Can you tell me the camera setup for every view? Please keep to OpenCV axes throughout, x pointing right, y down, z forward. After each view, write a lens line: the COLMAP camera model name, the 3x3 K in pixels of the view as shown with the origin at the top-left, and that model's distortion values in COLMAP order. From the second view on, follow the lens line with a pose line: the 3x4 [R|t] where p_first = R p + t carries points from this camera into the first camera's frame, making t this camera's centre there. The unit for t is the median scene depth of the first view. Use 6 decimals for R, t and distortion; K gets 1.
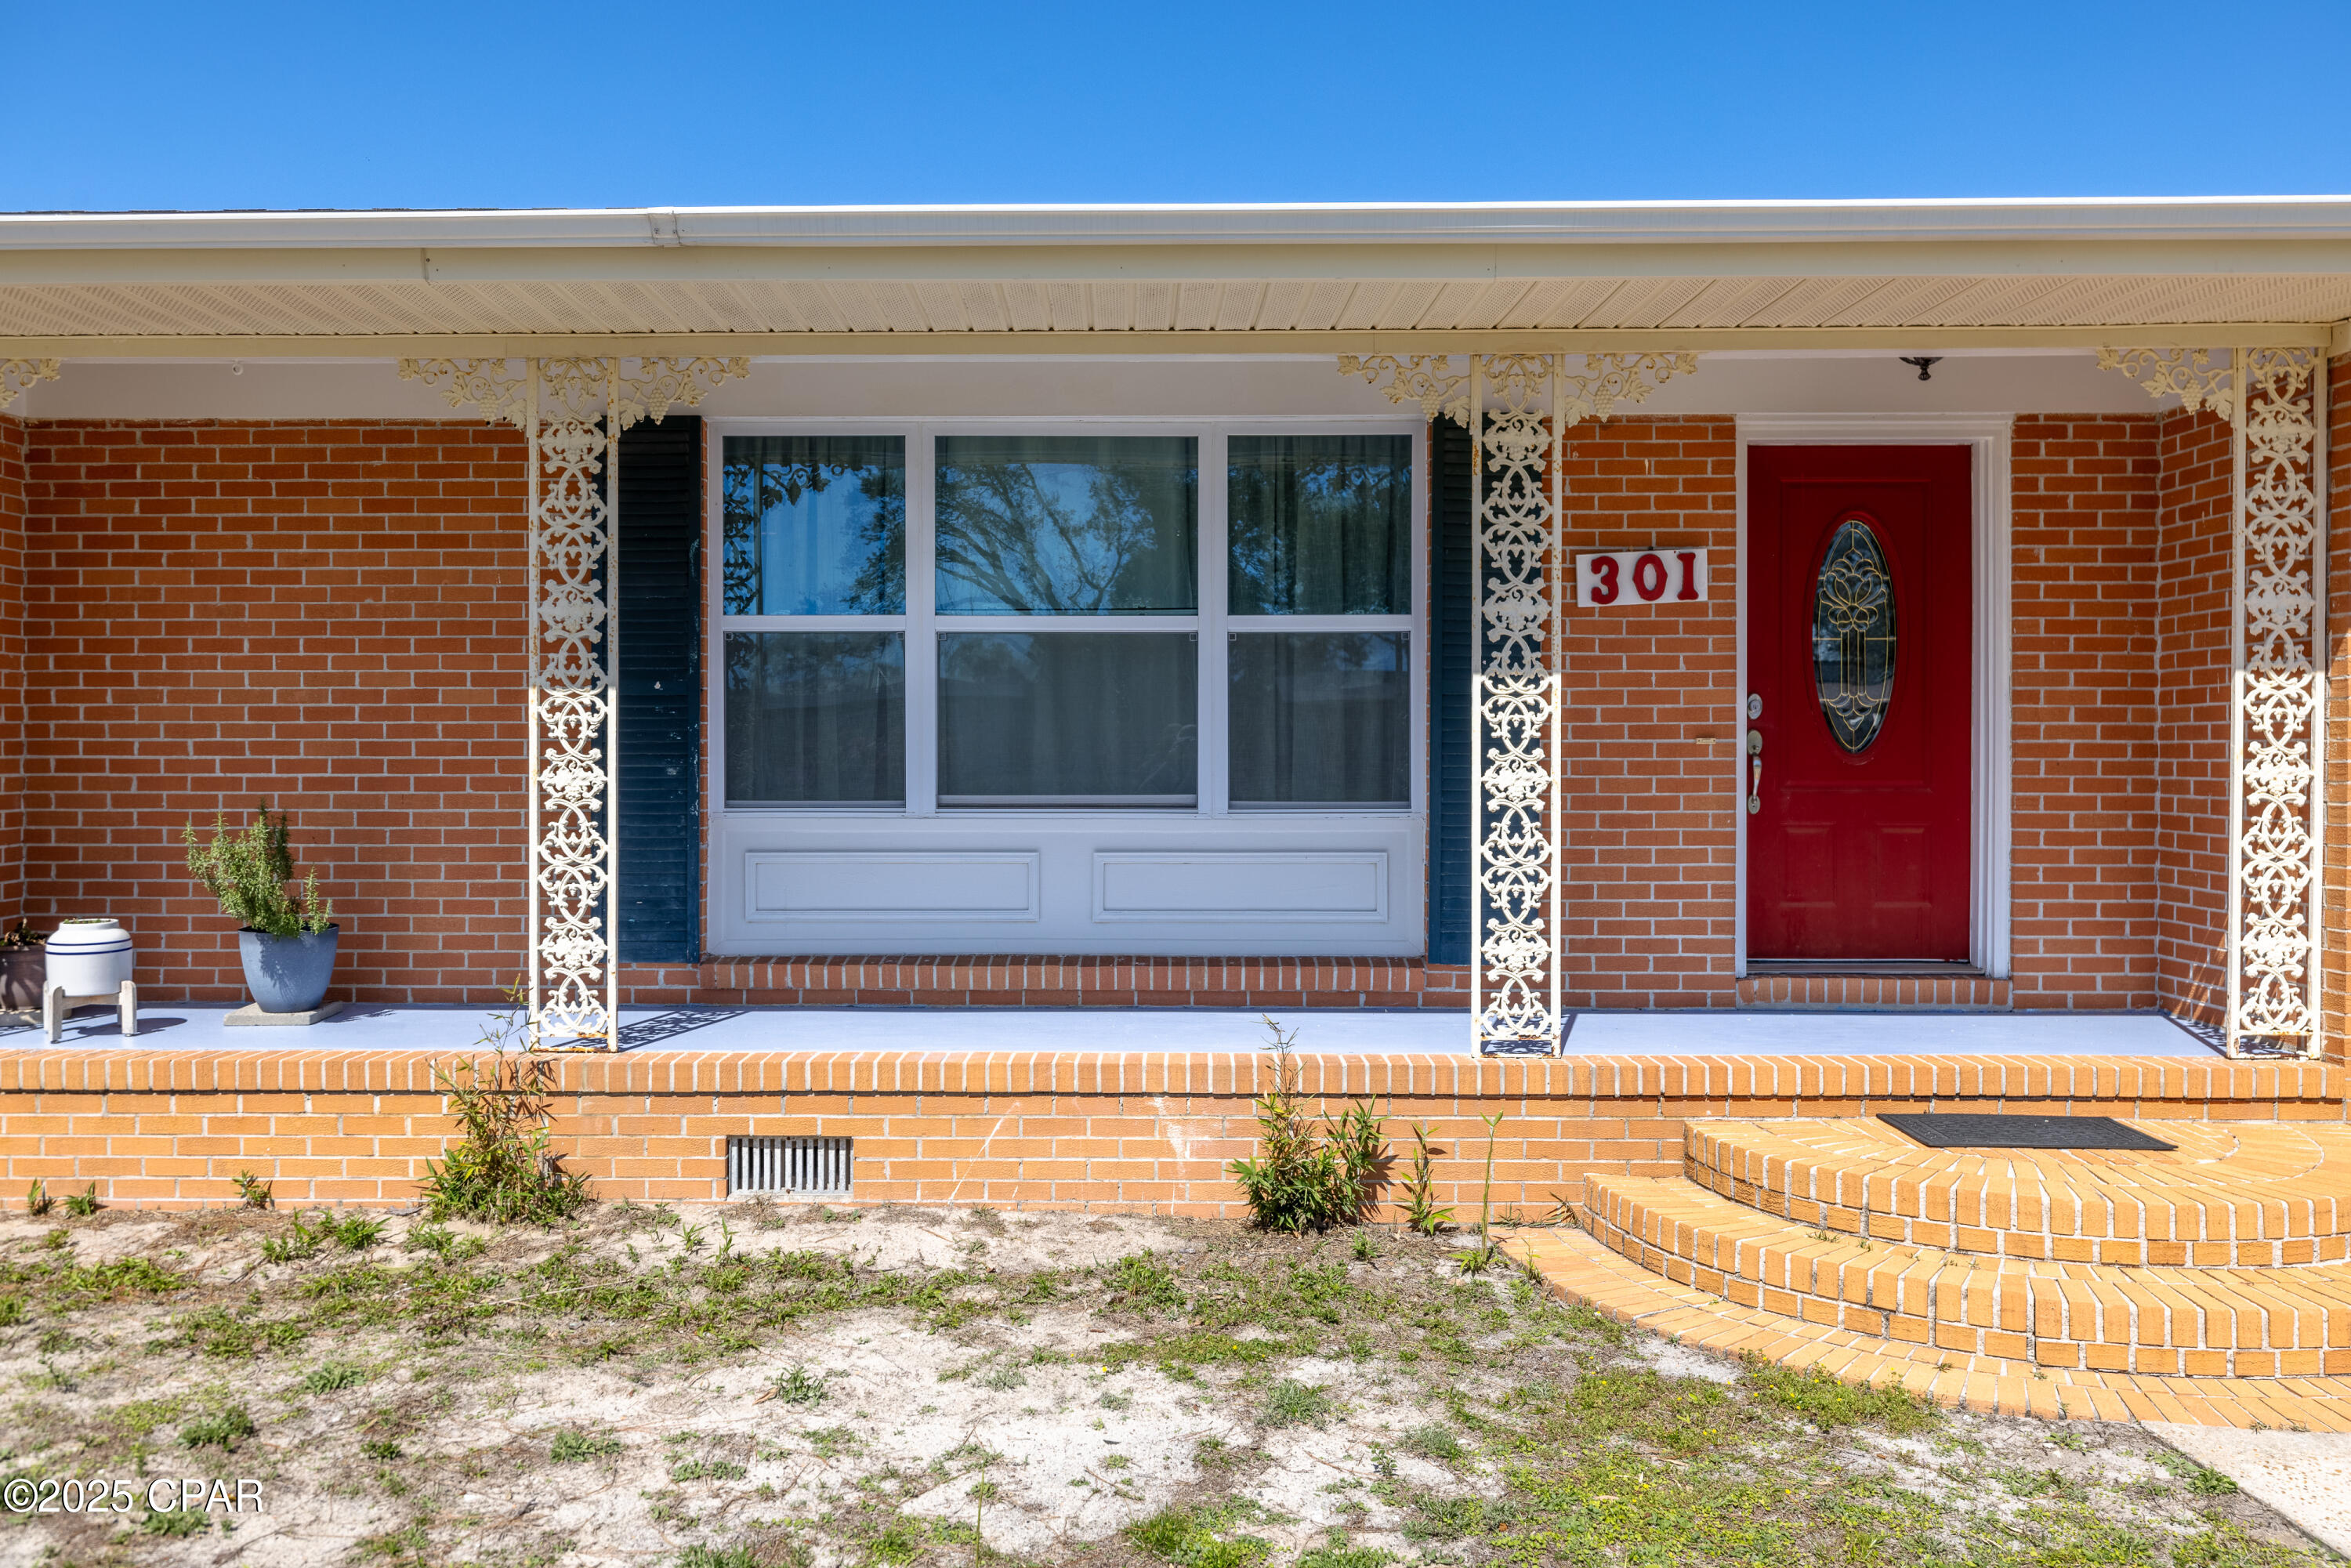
lens RADIAL K [[1820.4, 0, 1177.7], [0, 1820.4, 781.8], [0, 0, 1]] dist [-0.001288, -0.000744]
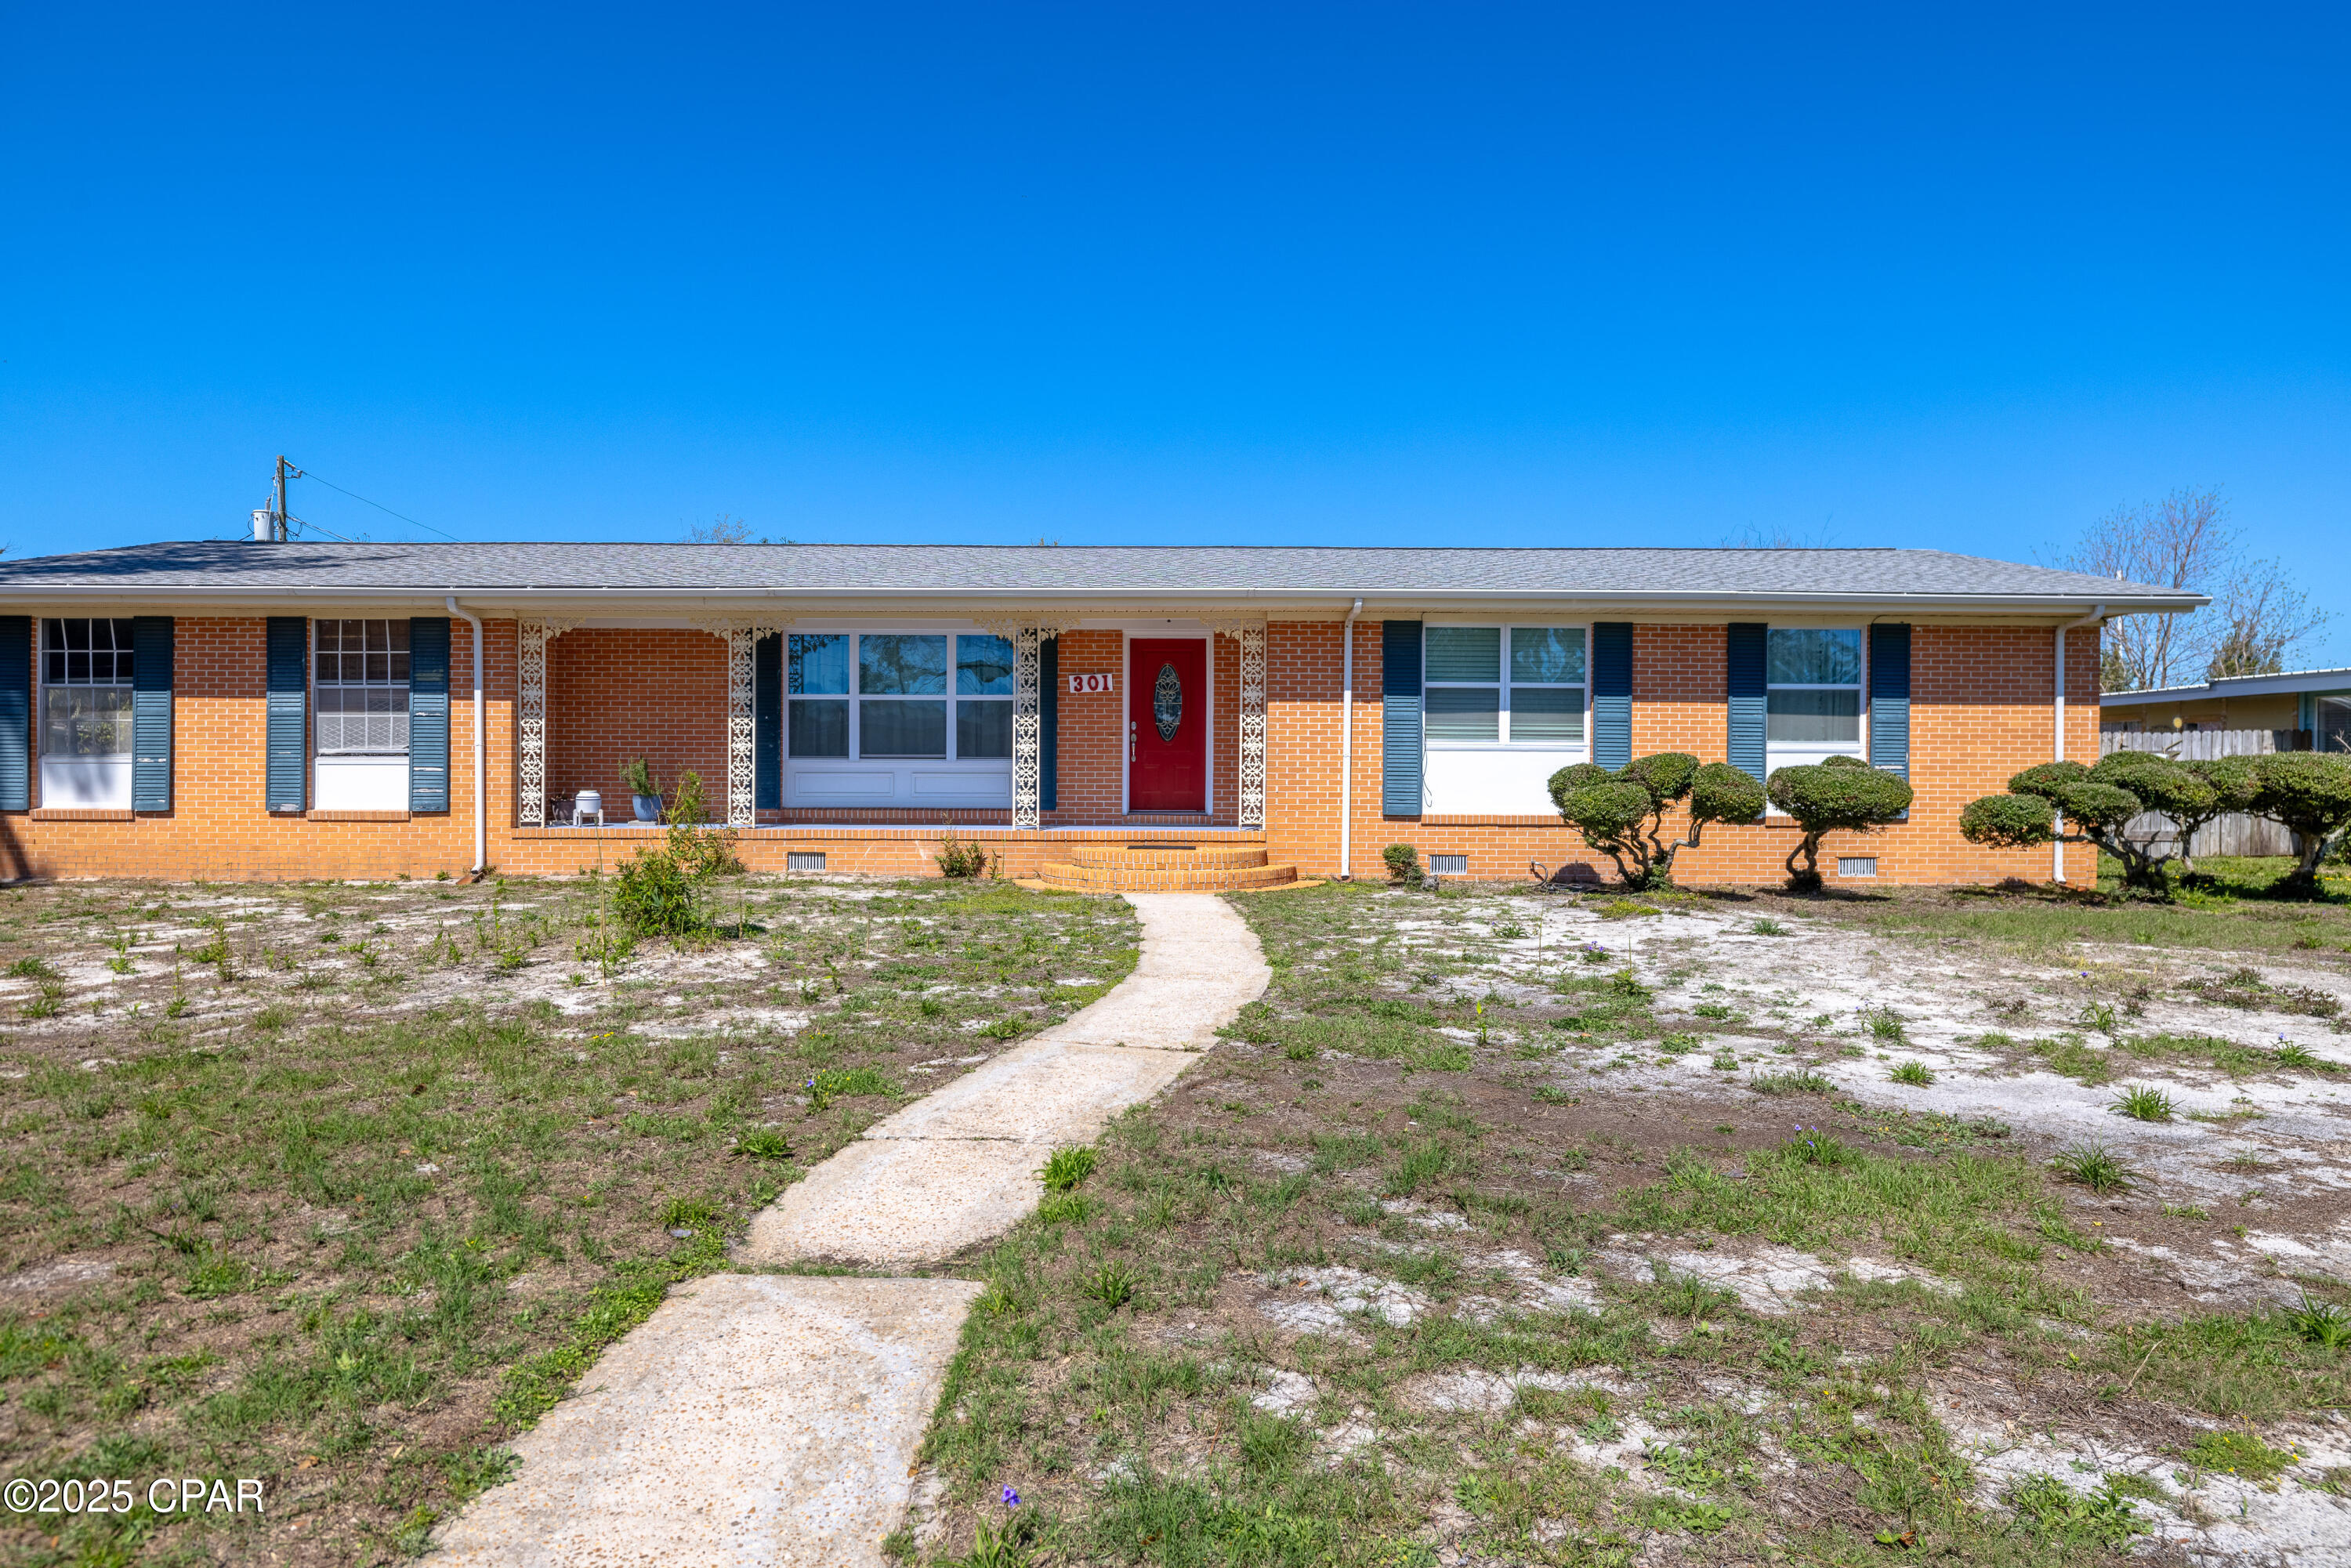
lens RADIAL K [[1431.5, 0, 1172.9], [0, 1431.5, 780.9], [0, 0, 1]] dist [-0.001689, 0.000046]
pose [[0.999934, 0.002810, 0.011097, 0.379801], [-0.002696, 0.999944, -0.010221, 0.078219], [-0.011125, 0.010191, 0.999886, -1.447684]]
